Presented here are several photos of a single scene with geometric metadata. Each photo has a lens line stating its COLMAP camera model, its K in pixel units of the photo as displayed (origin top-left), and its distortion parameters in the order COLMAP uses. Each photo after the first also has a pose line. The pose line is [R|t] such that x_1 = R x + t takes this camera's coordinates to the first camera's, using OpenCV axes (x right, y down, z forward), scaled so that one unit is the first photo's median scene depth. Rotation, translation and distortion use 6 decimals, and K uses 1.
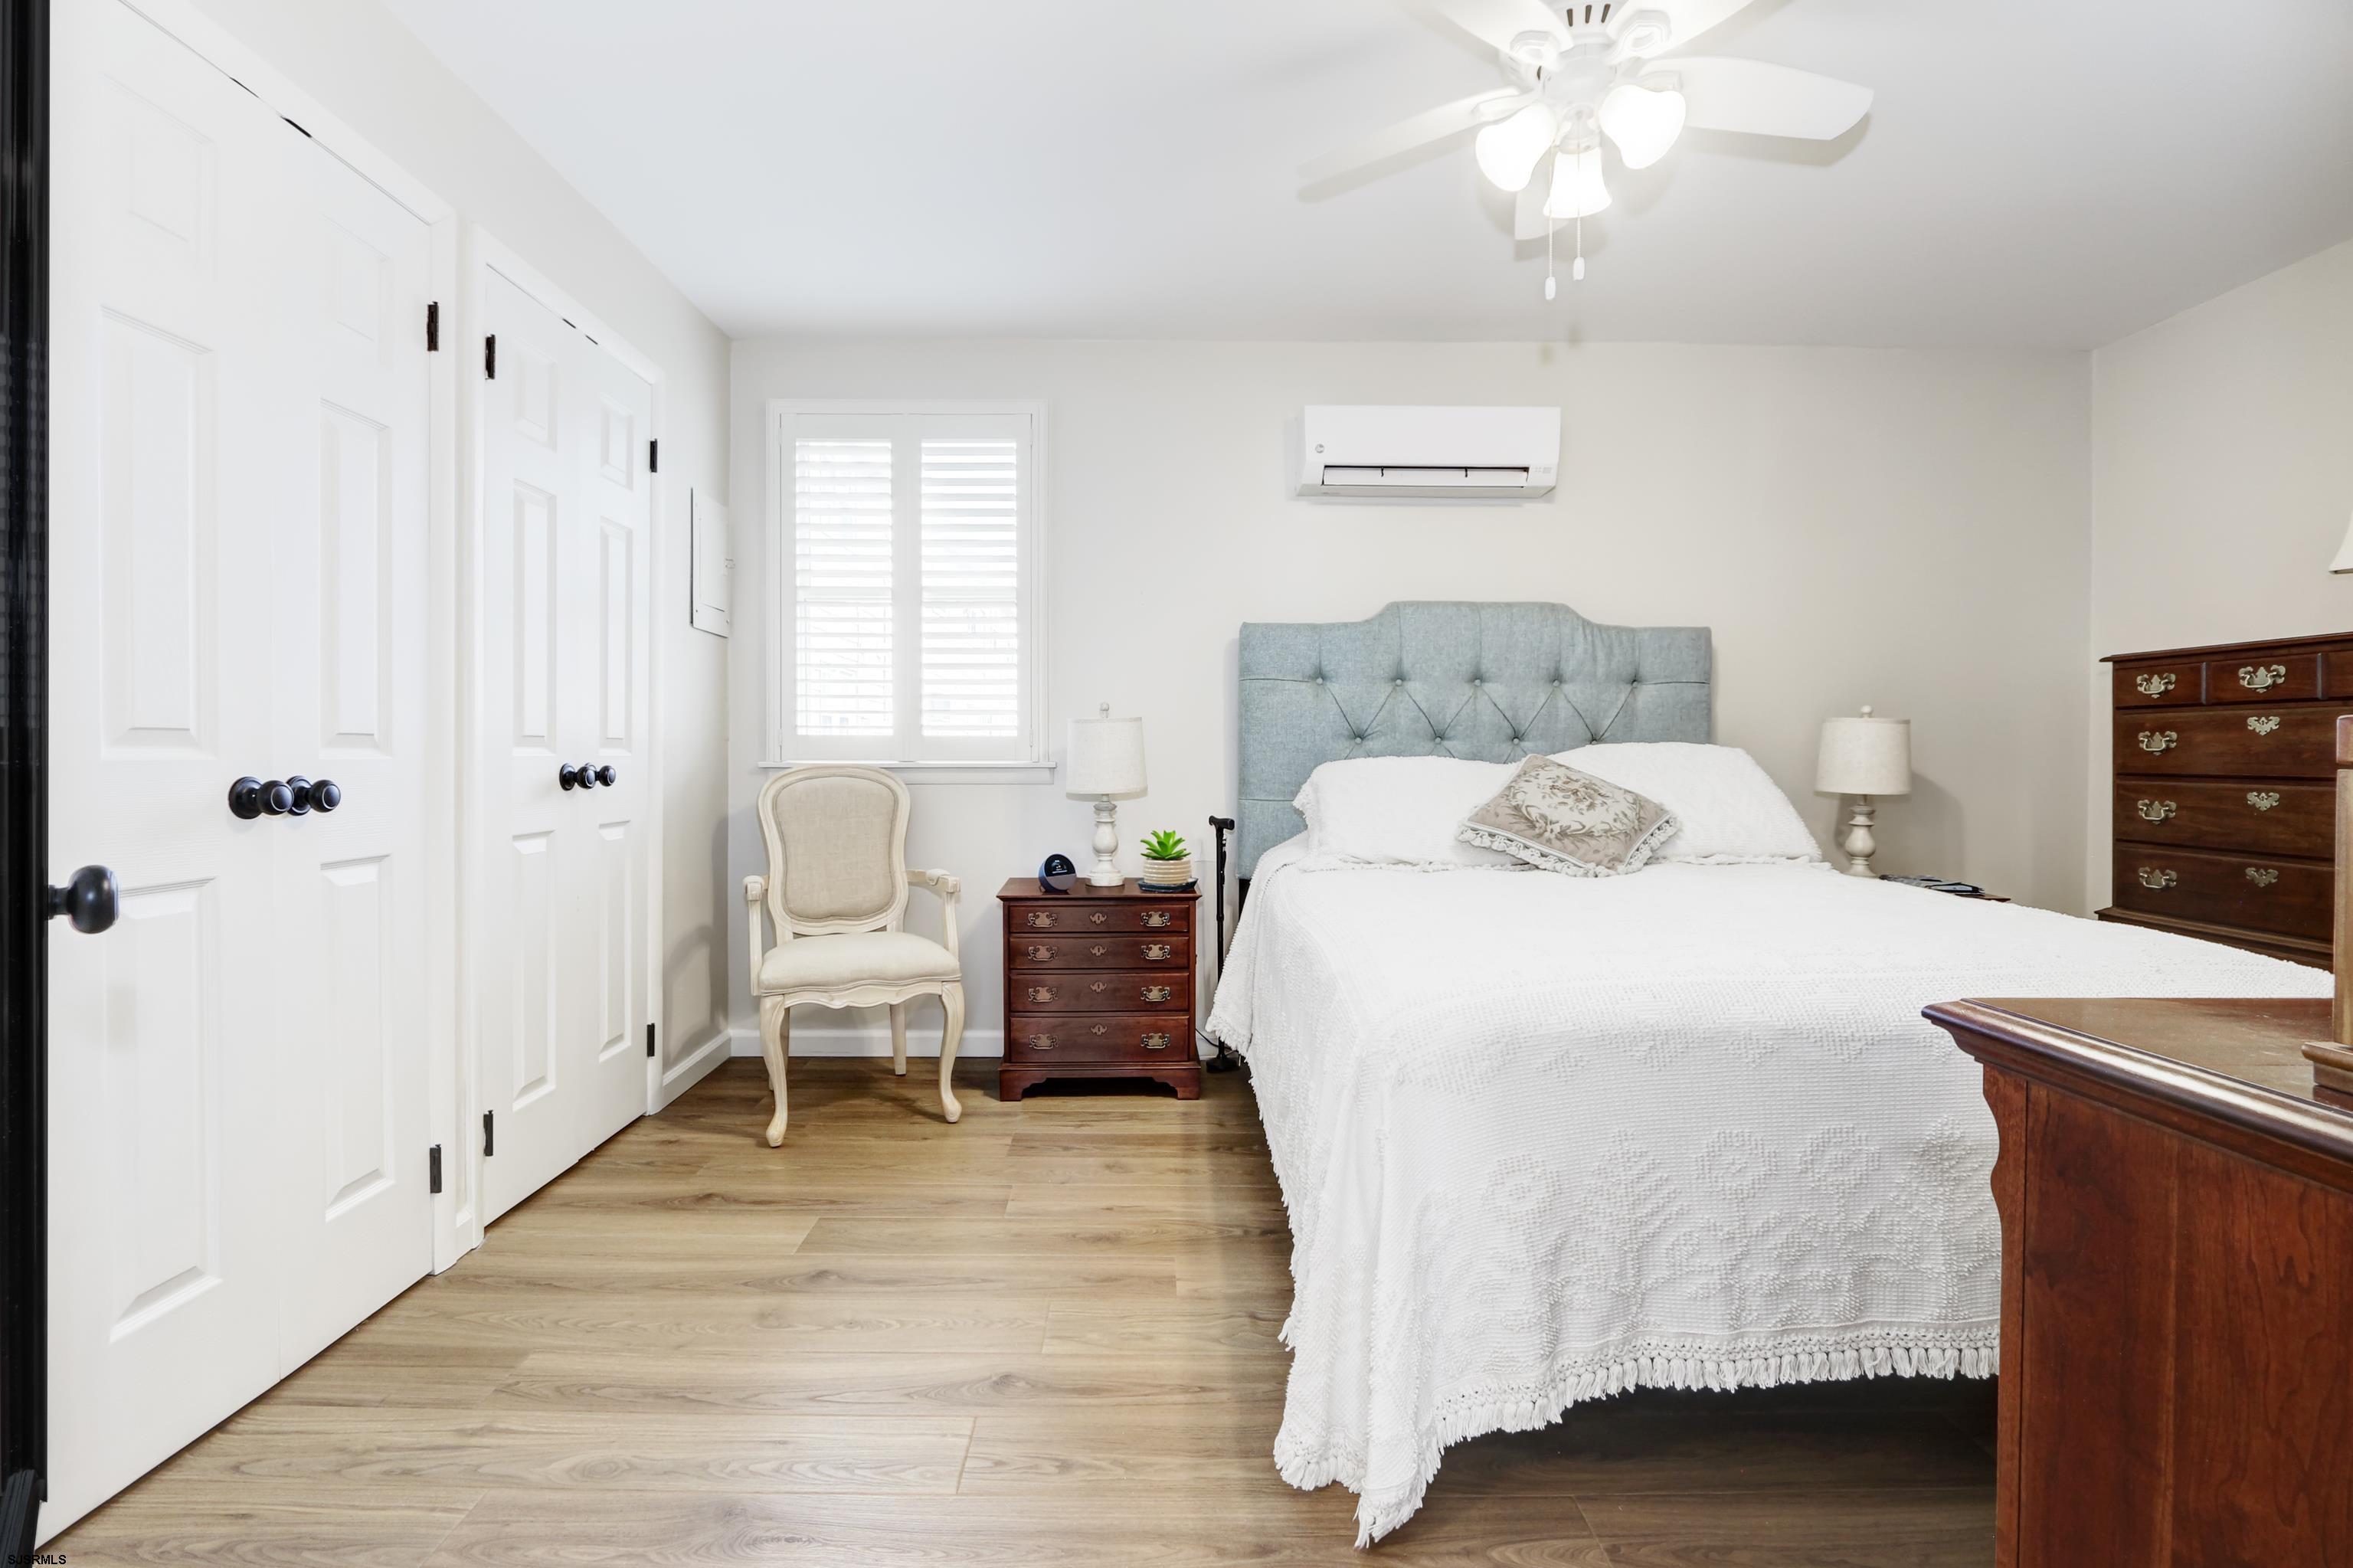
lens RADIAL K [[1086.3, 0, 1177.1], [0, 1086.3, 735.9], [0, 0, 1]] dist [-0.015890, 0.000507]
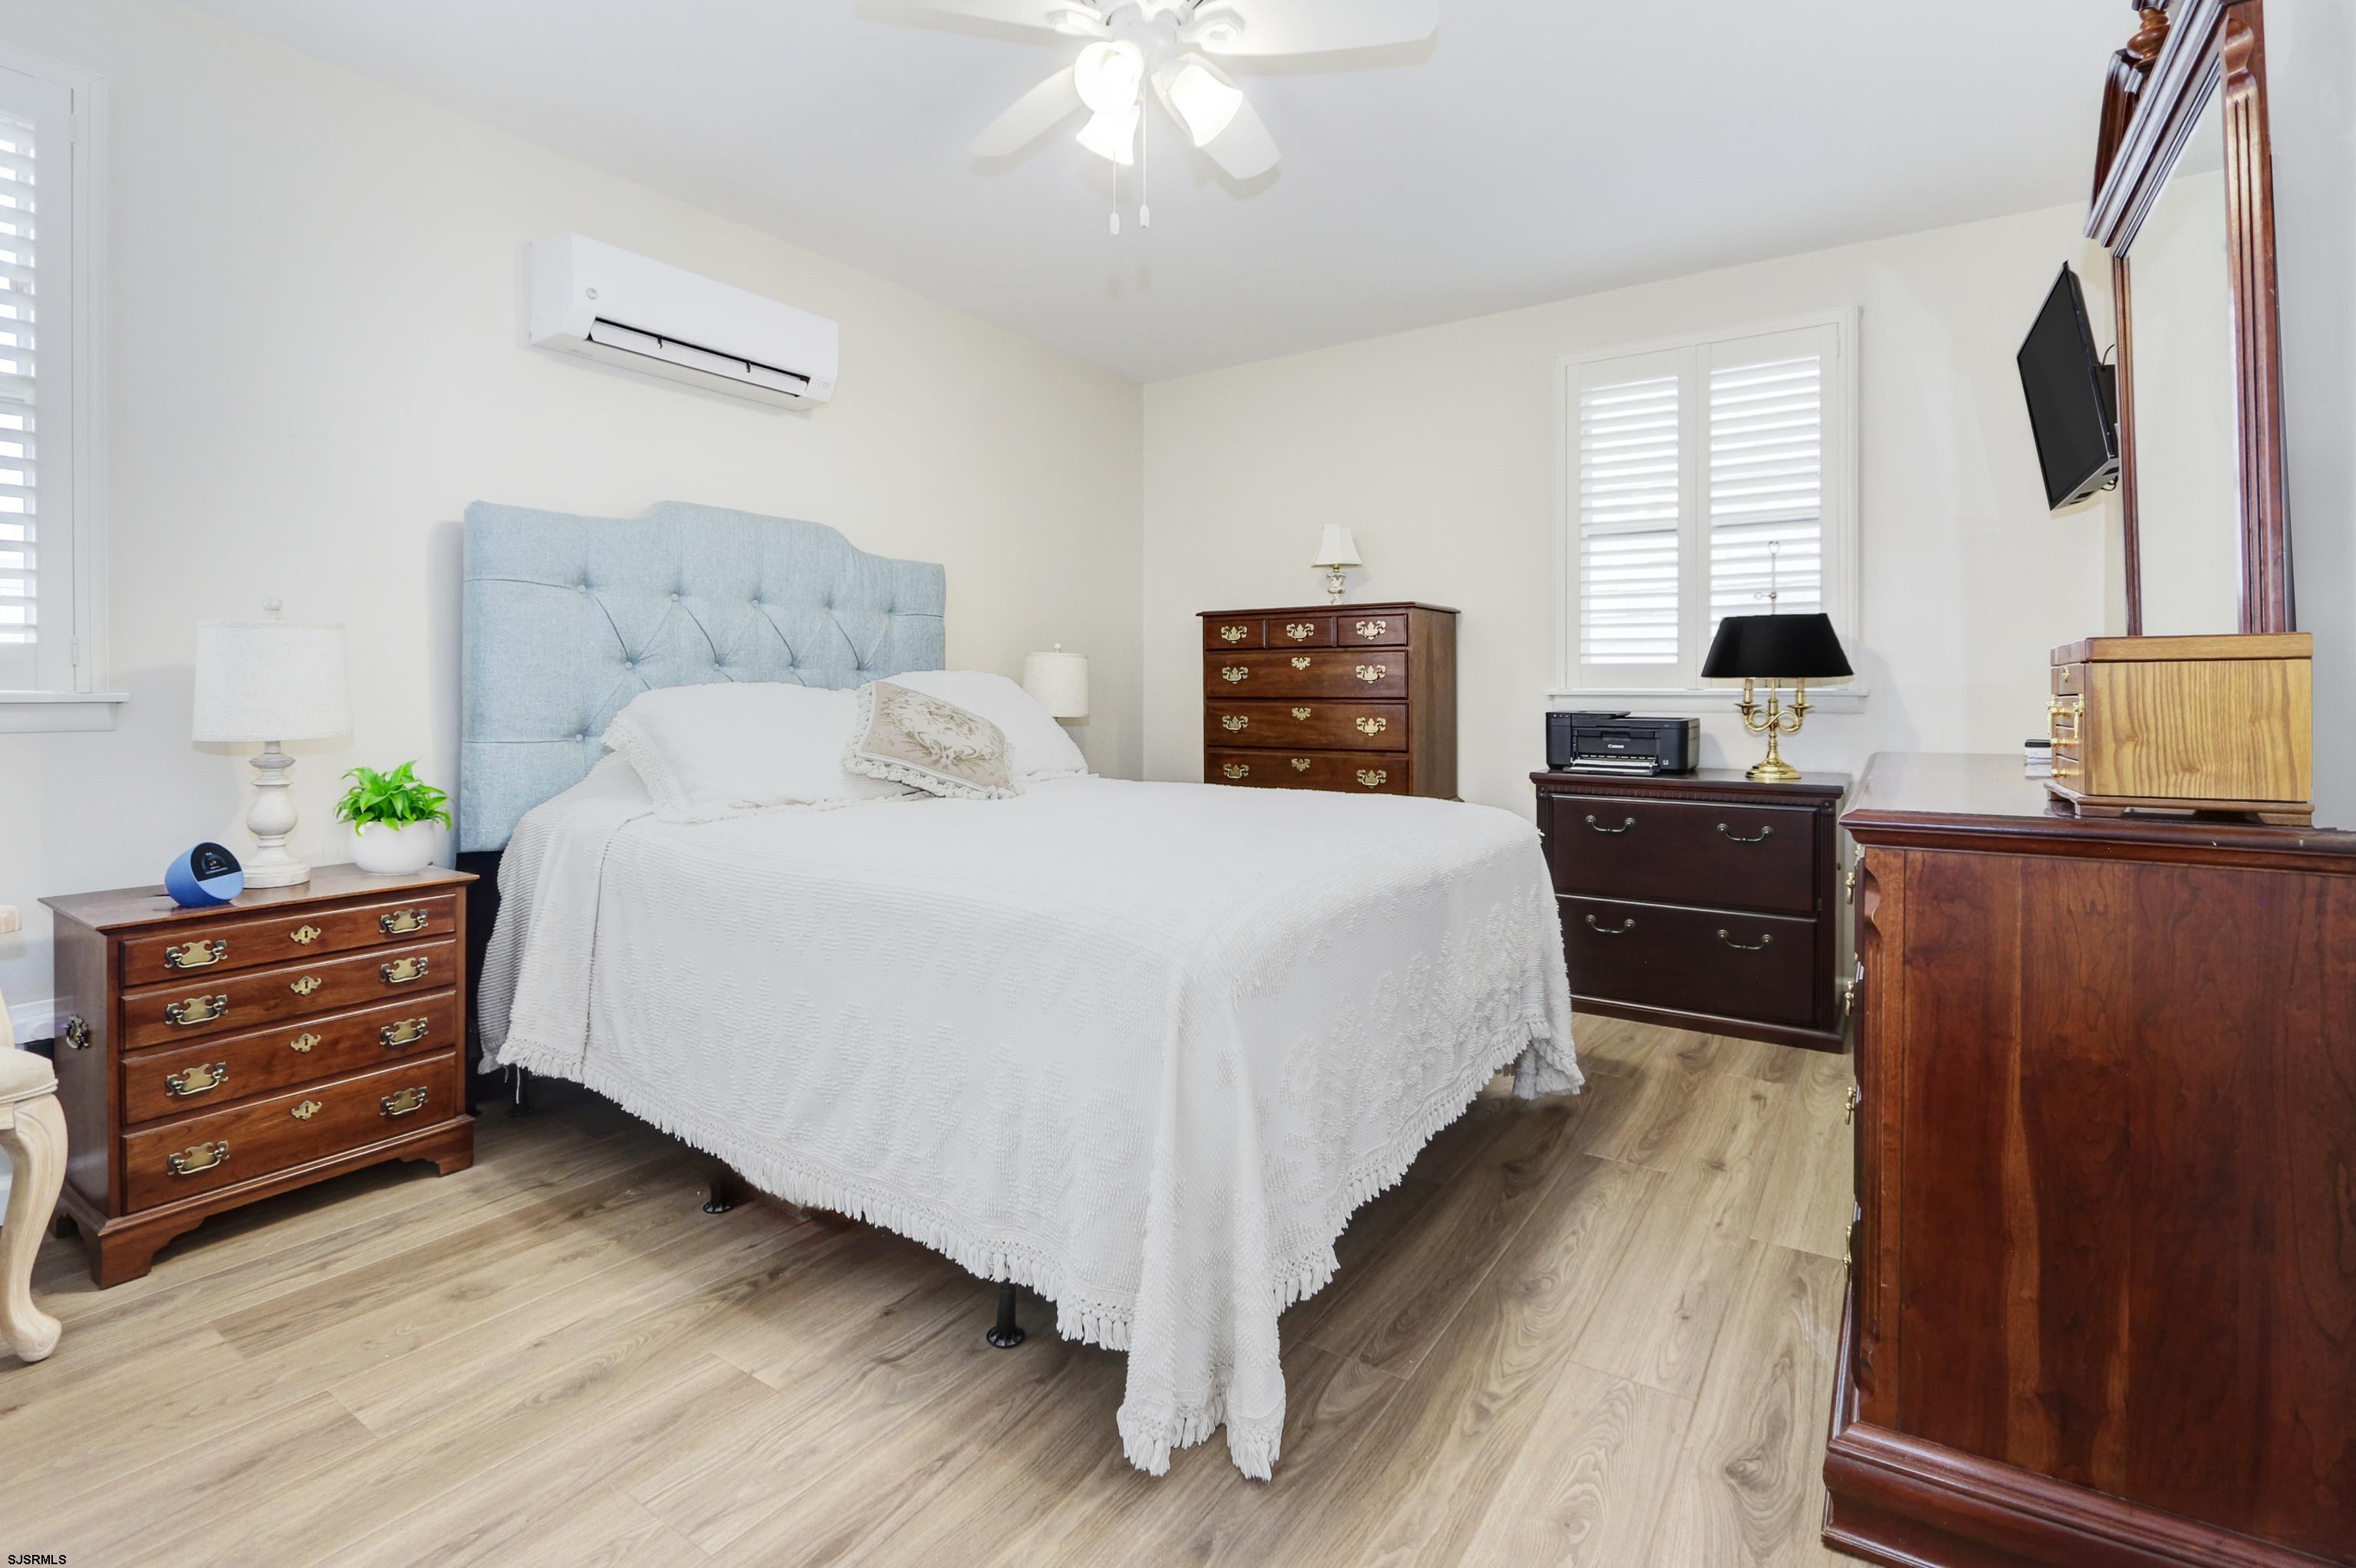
lens RADIAL K [[1112.3, 0, 1140.5], [0, 1112.3, 658.6], [0, 0, 1]] dist [-0.010515, 0.000776]
pose [[0.582775, 0.022197, 0.812330, -0.351232], [-0.009574, 0.999745, -0.020449, 0.015751], [-0.812577, 0.004140, 0.582839, 0.245821]]
